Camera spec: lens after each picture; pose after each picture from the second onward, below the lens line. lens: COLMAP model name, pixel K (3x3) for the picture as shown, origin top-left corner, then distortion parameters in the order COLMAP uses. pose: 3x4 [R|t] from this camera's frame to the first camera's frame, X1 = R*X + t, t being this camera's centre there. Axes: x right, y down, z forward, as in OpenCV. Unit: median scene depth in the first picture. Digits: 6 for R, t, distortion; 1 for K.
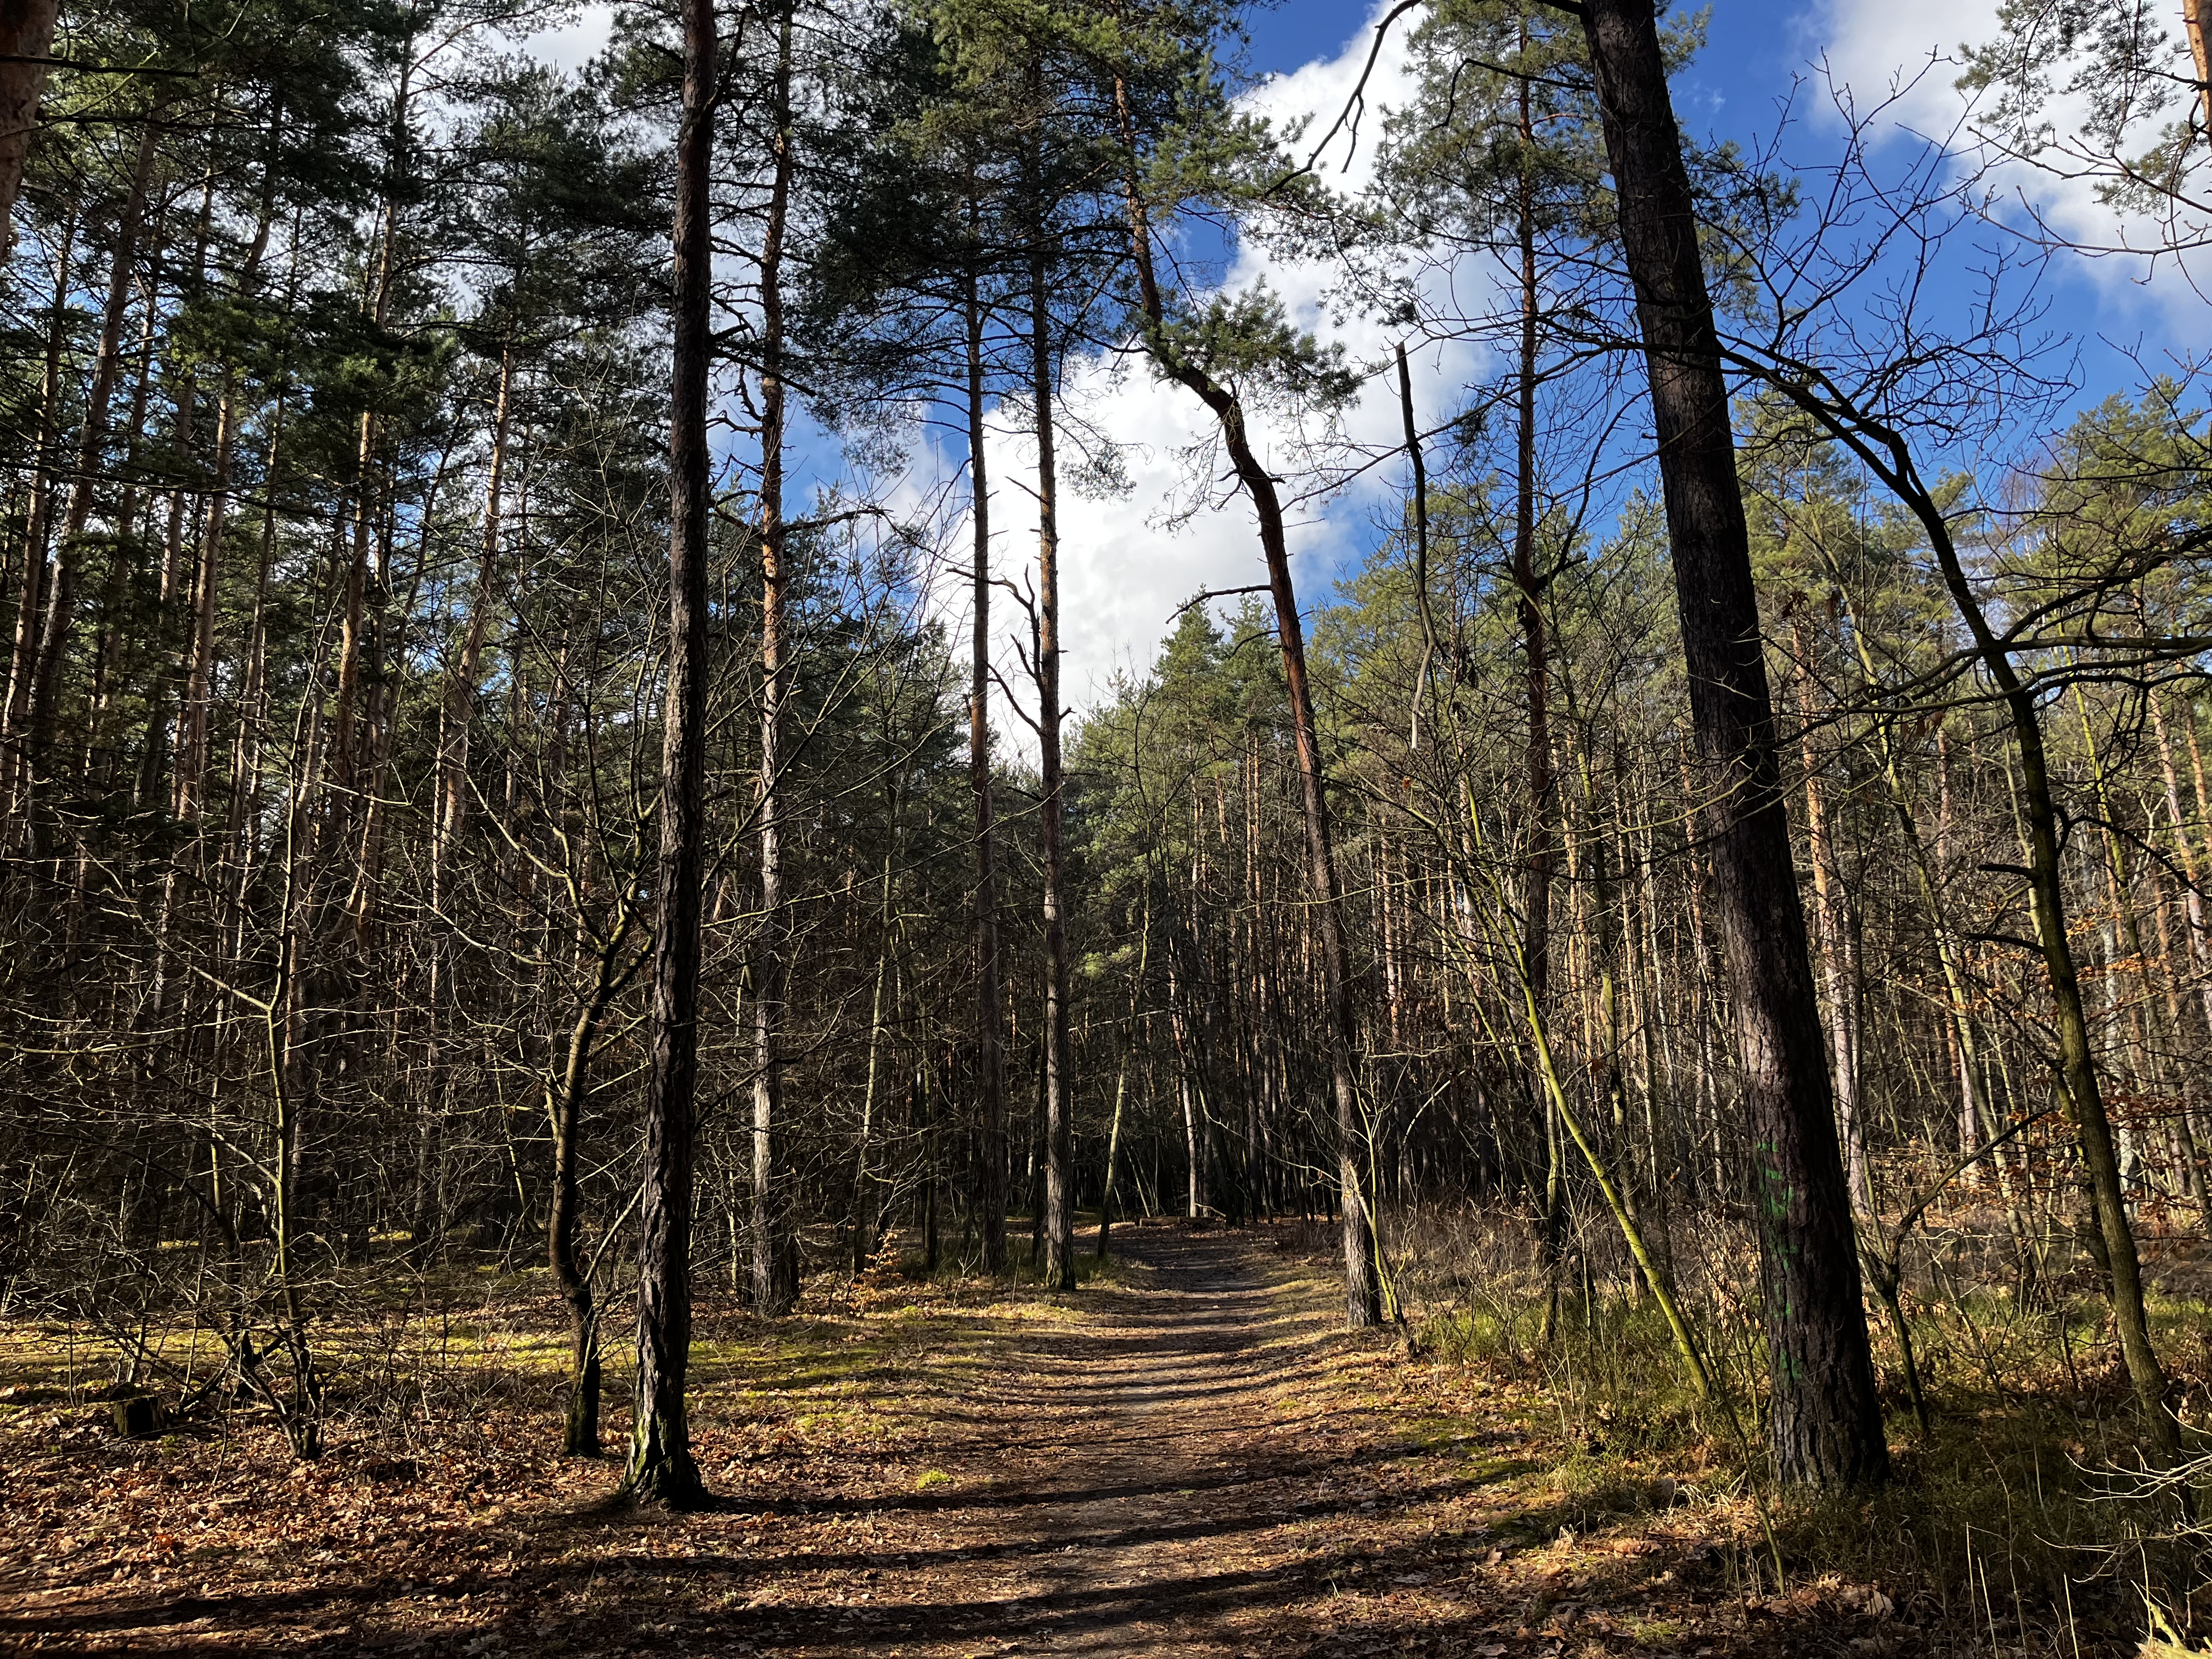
lens RADIAL K [[1641.8, 0, 1106.0], [0, 1641.8, 829.5], [0, 0, 1]] dist [0.133065, -0.177861]
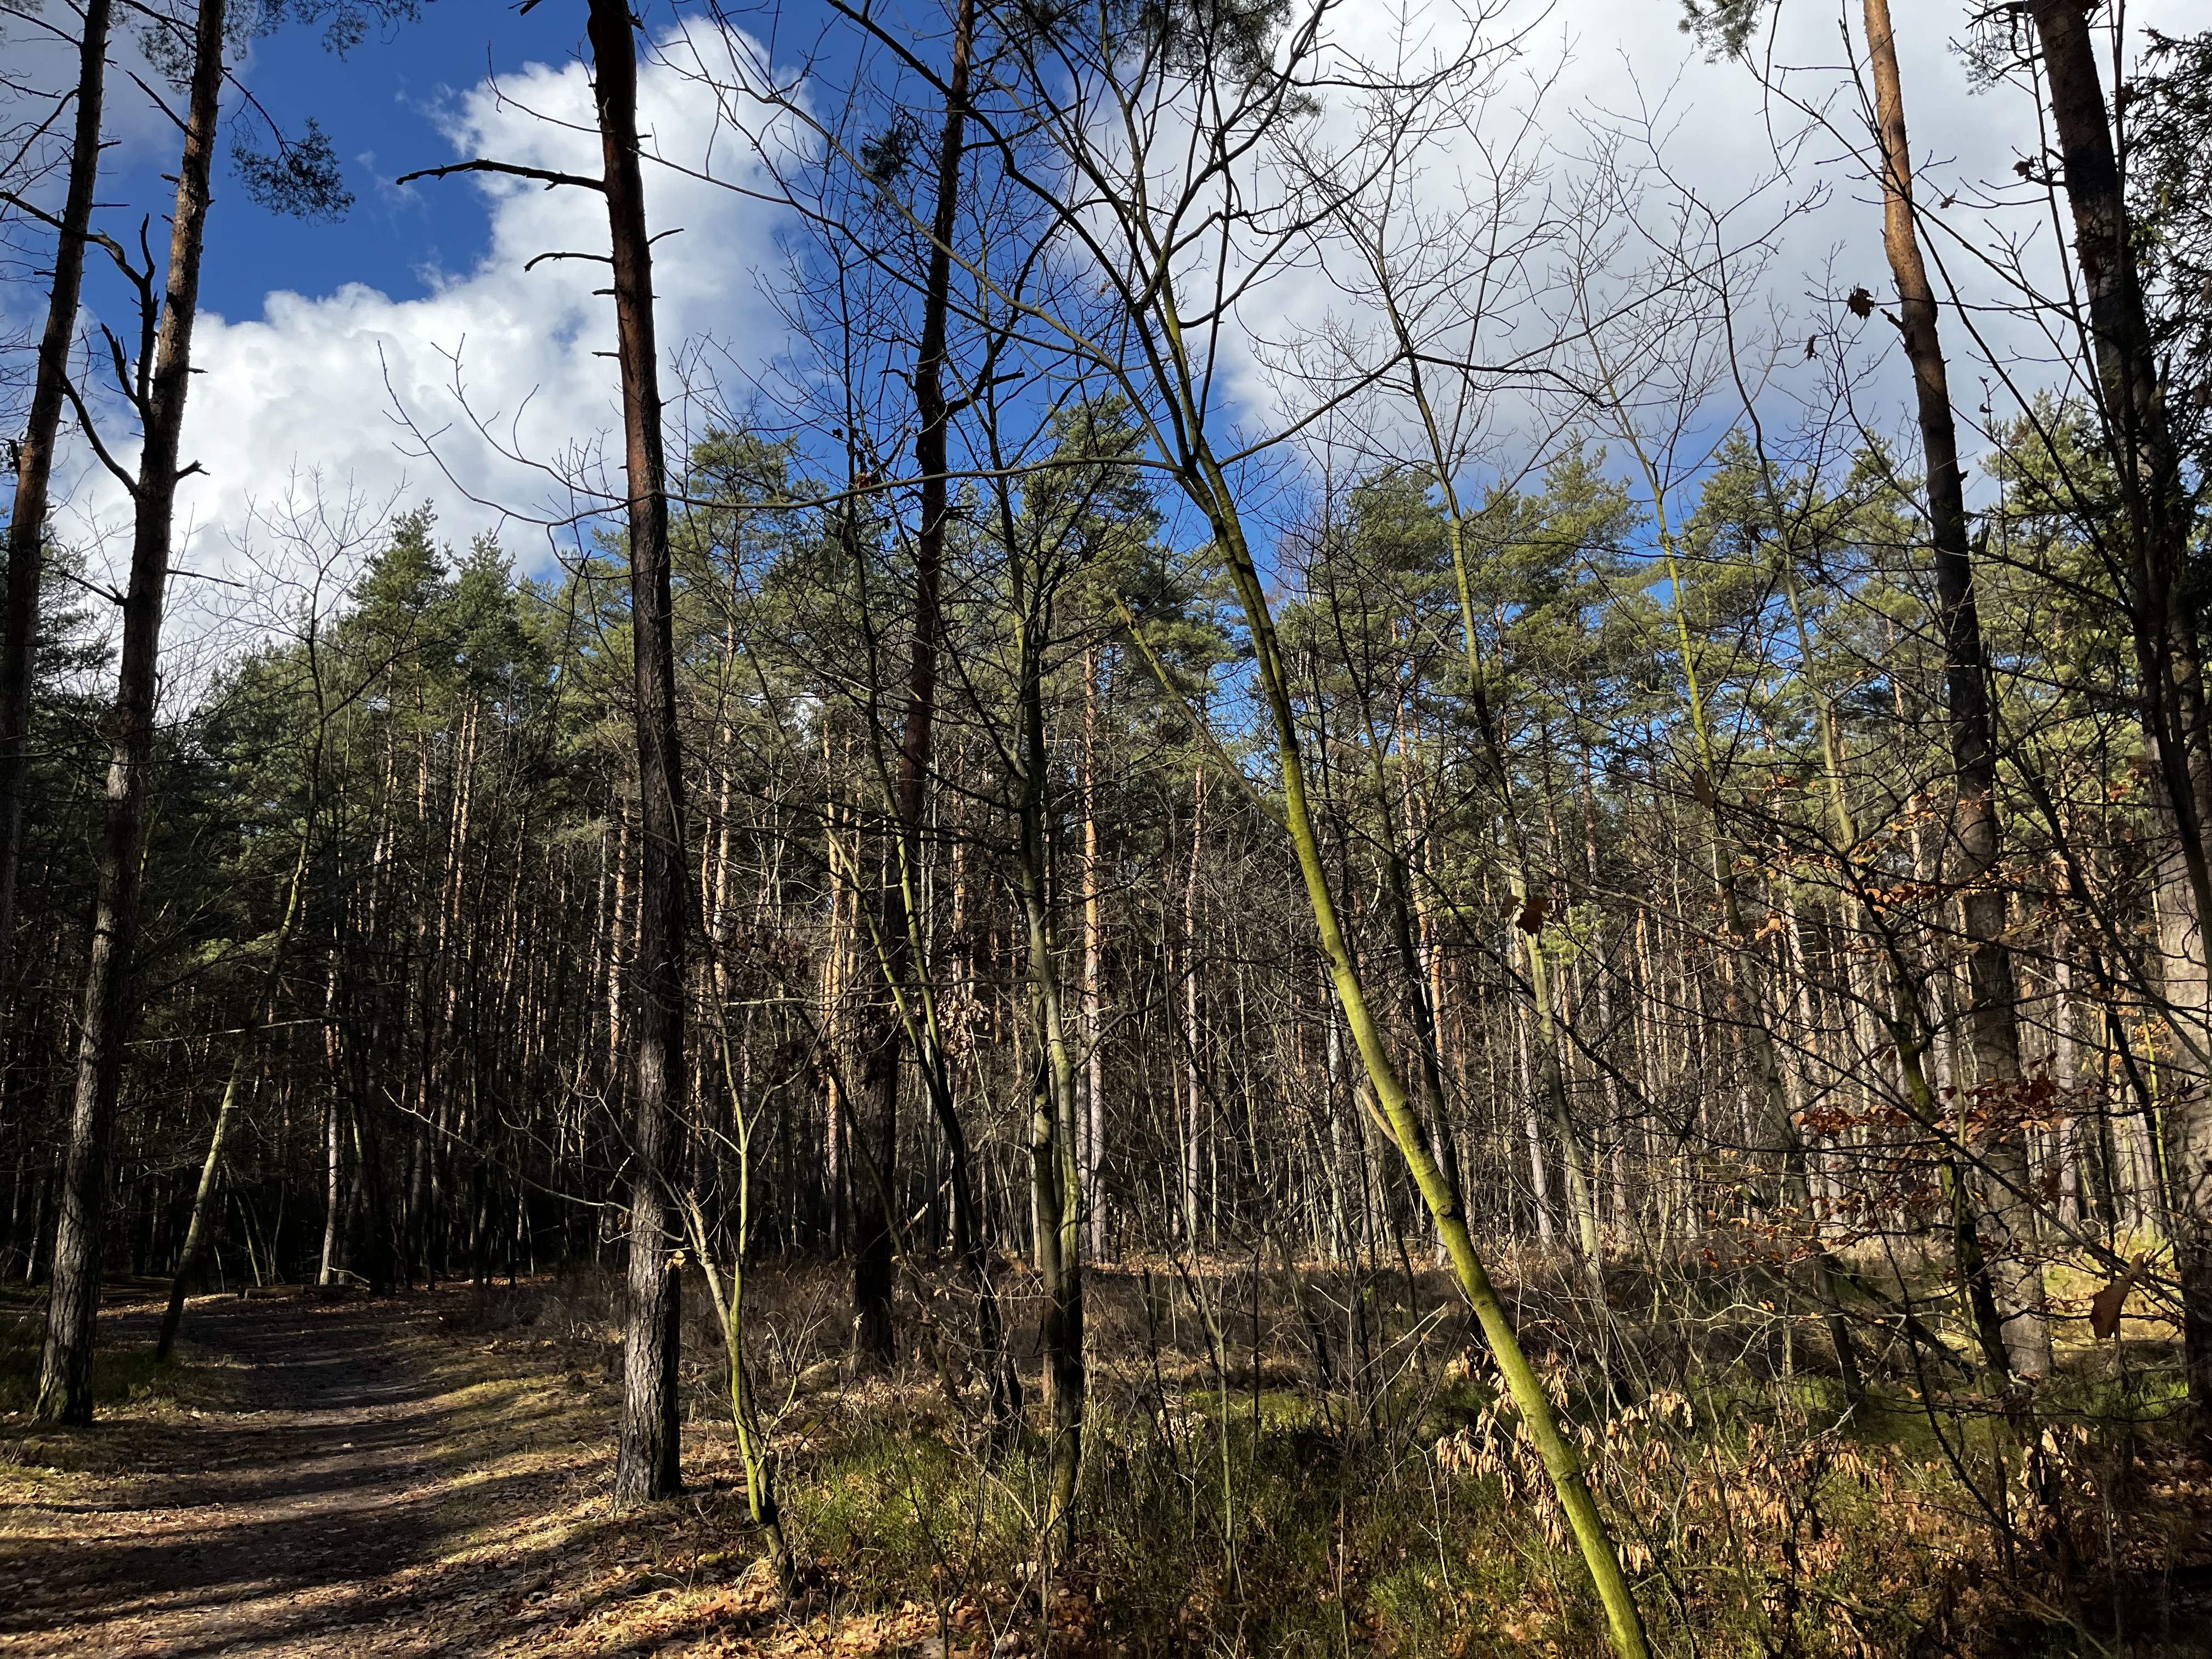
lens RADIAL K [[1641.8, 0, 1106.0], [0, 1641.8, 829.5], [0, 0, 1]] dist [0.133065, -0.177861]
pose [[0.889563, 0.103887, 0.444843, 0.014293], [-0.091163, 0.994581, -0.049970, 0.061903], [-0.447624, 0.003899, 0.894213, 0.290025]]
